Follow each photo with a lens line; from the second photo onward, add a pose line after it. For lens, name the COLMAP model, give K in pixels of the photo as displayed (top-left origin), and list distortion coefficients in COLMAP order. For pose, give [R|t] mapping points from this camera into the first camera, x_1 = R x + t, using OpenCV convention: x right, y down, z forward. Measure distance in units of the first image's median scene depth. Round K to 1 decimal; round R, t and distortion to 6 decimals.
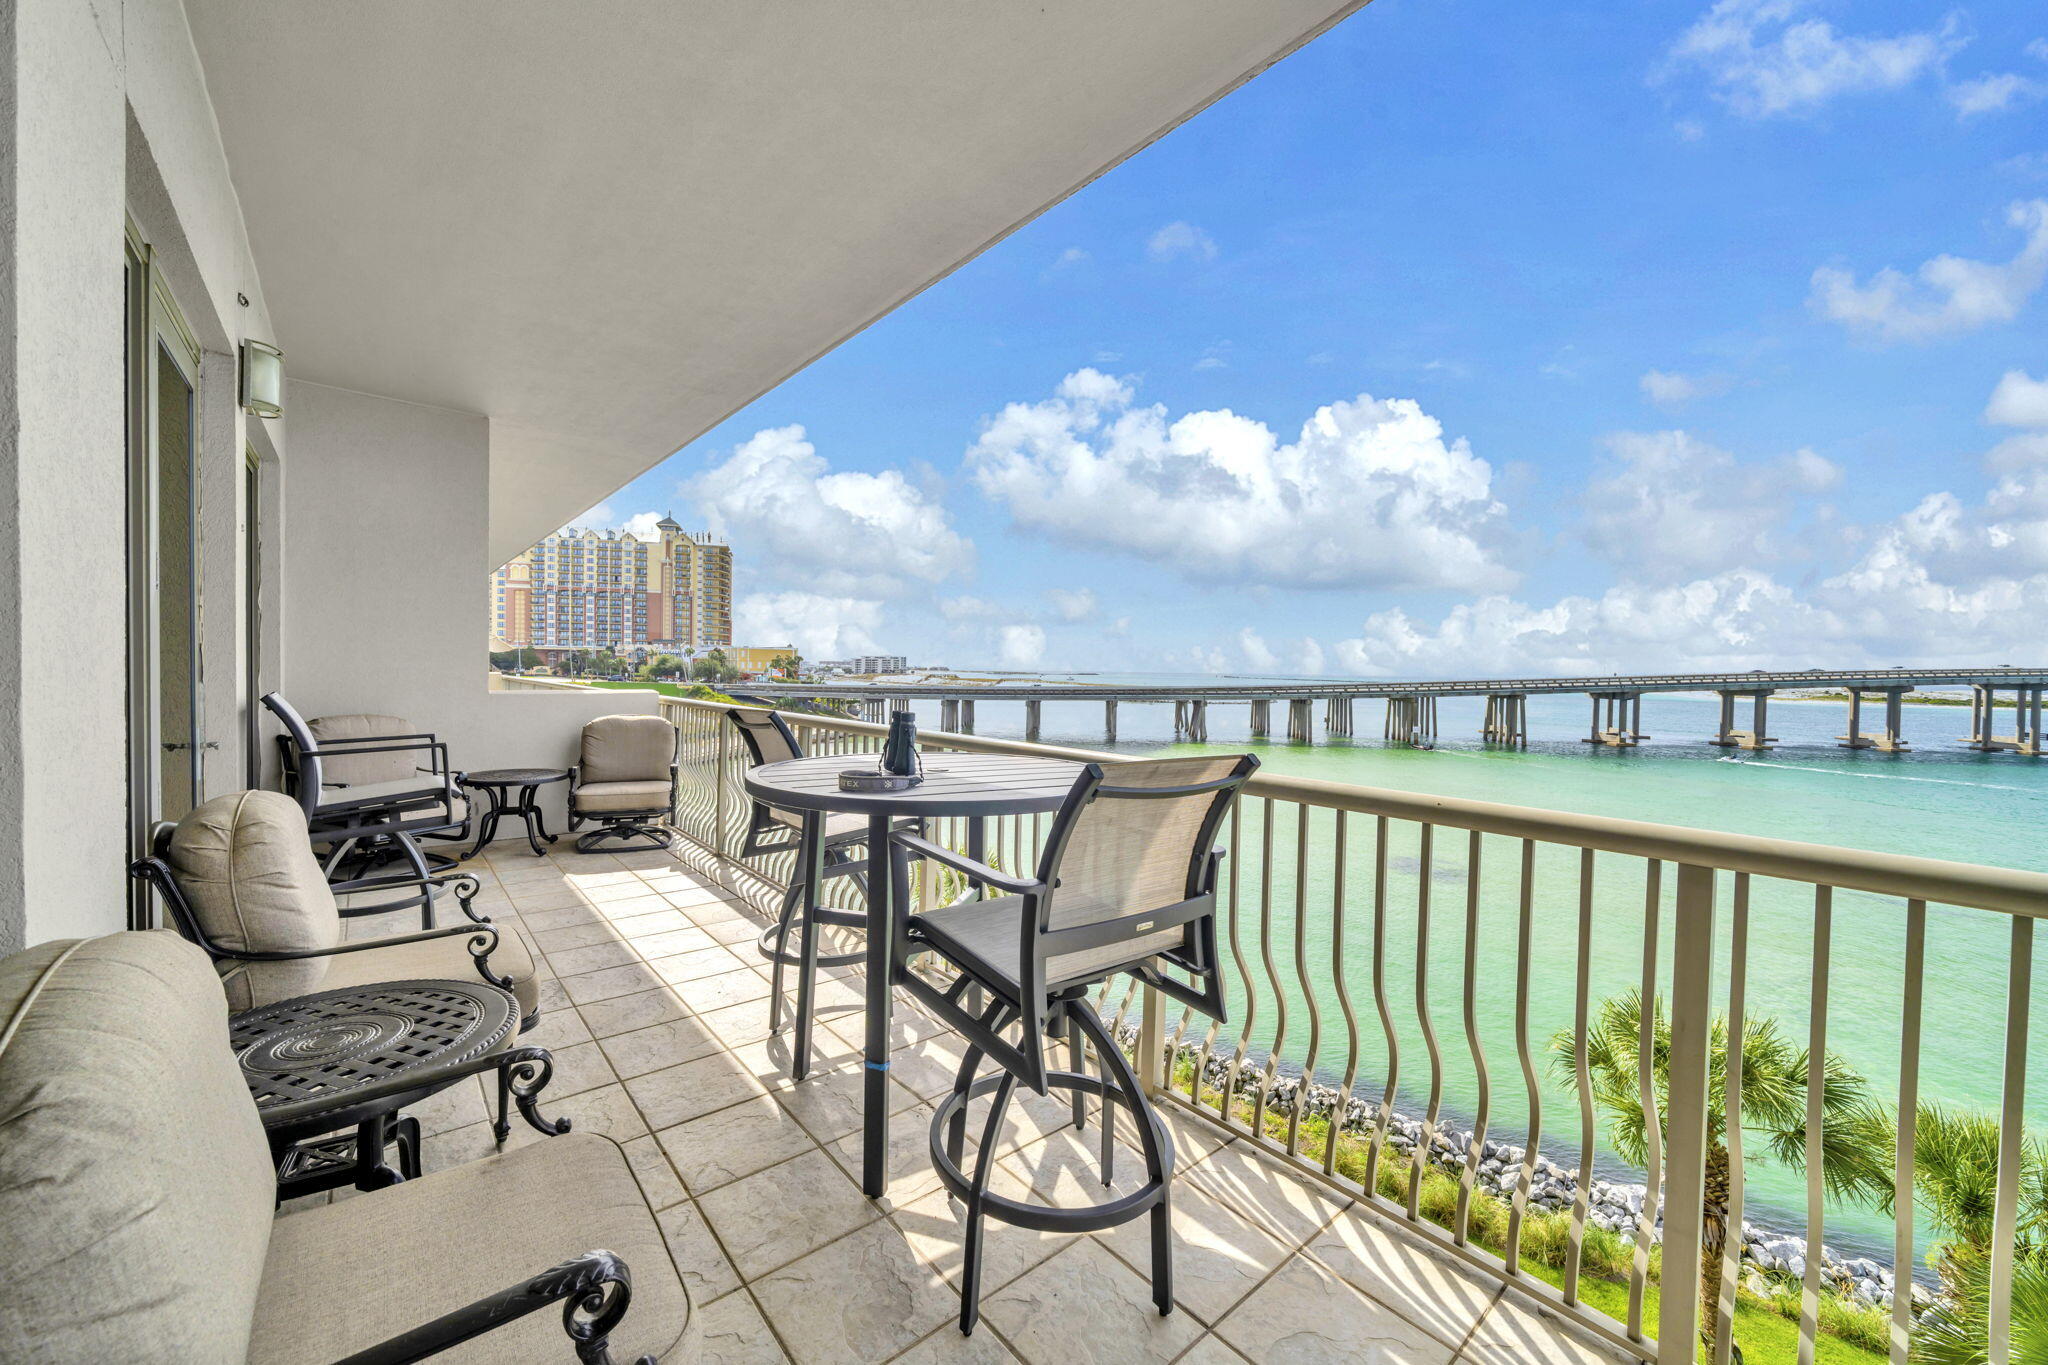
lens RADIAL K [[772.7, 0, 995.3], [0, 772.7, 723.1], [0, 0, 1]] dist [-0.002935, -0.000153]
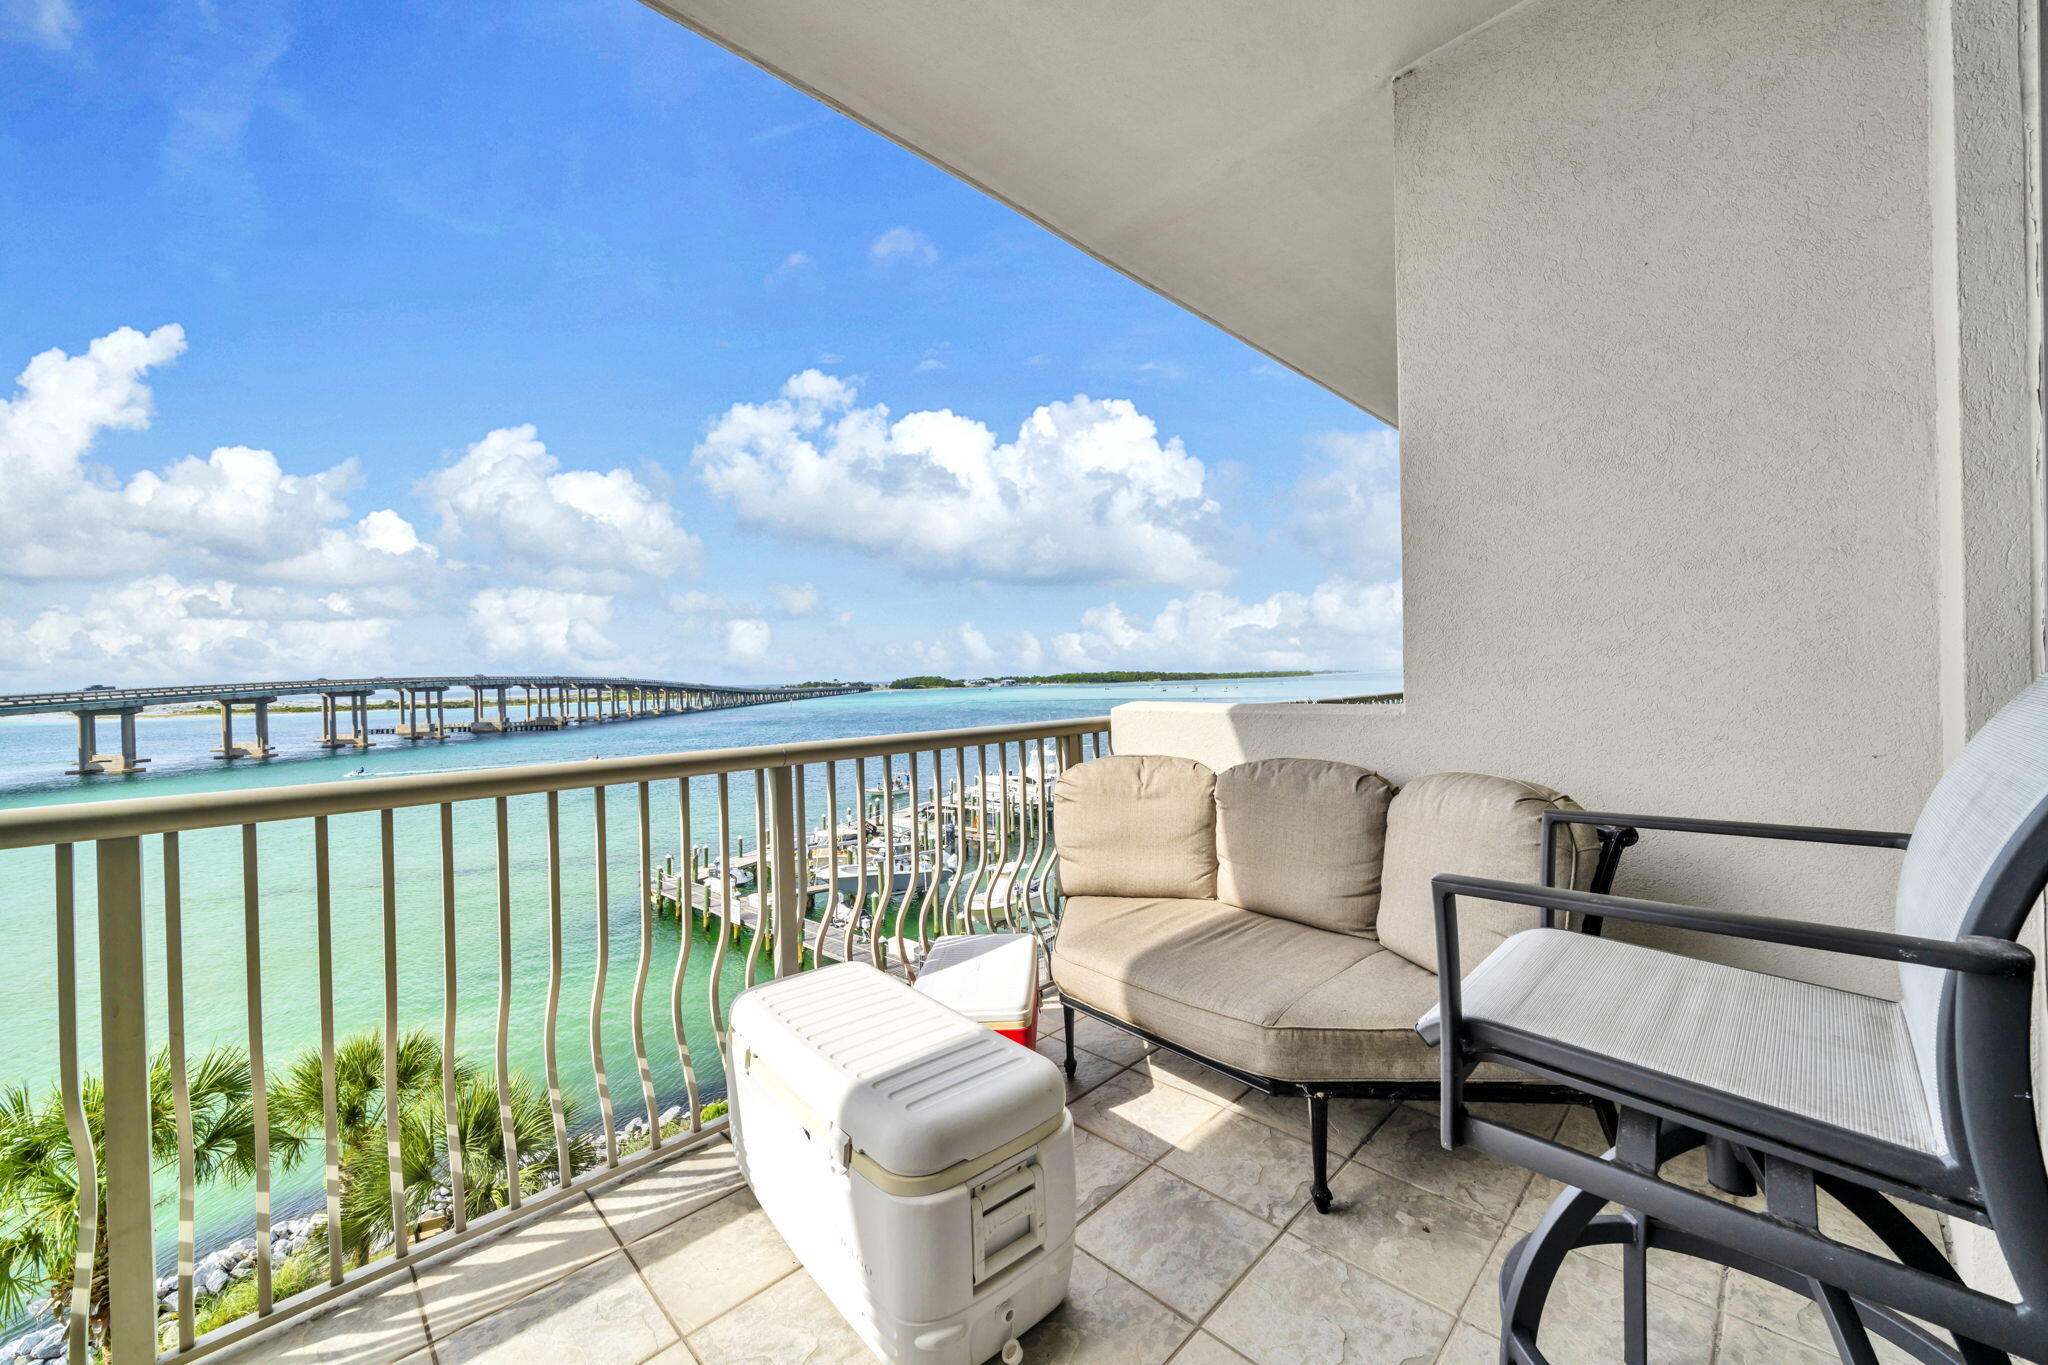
lens RADIAL K [[772.7, 0, 1024.6], [0, 772.7, 697.5], [0, 0, 1]] dist [-0.002935, -0.000153]
pose [[0.999986, -0.000842, 0.005249, 0.397736], [0.000912, 0.999912, -0.013271, -0.010406], [-0.005237, 0.013276, 0.999898, -0.020905]]
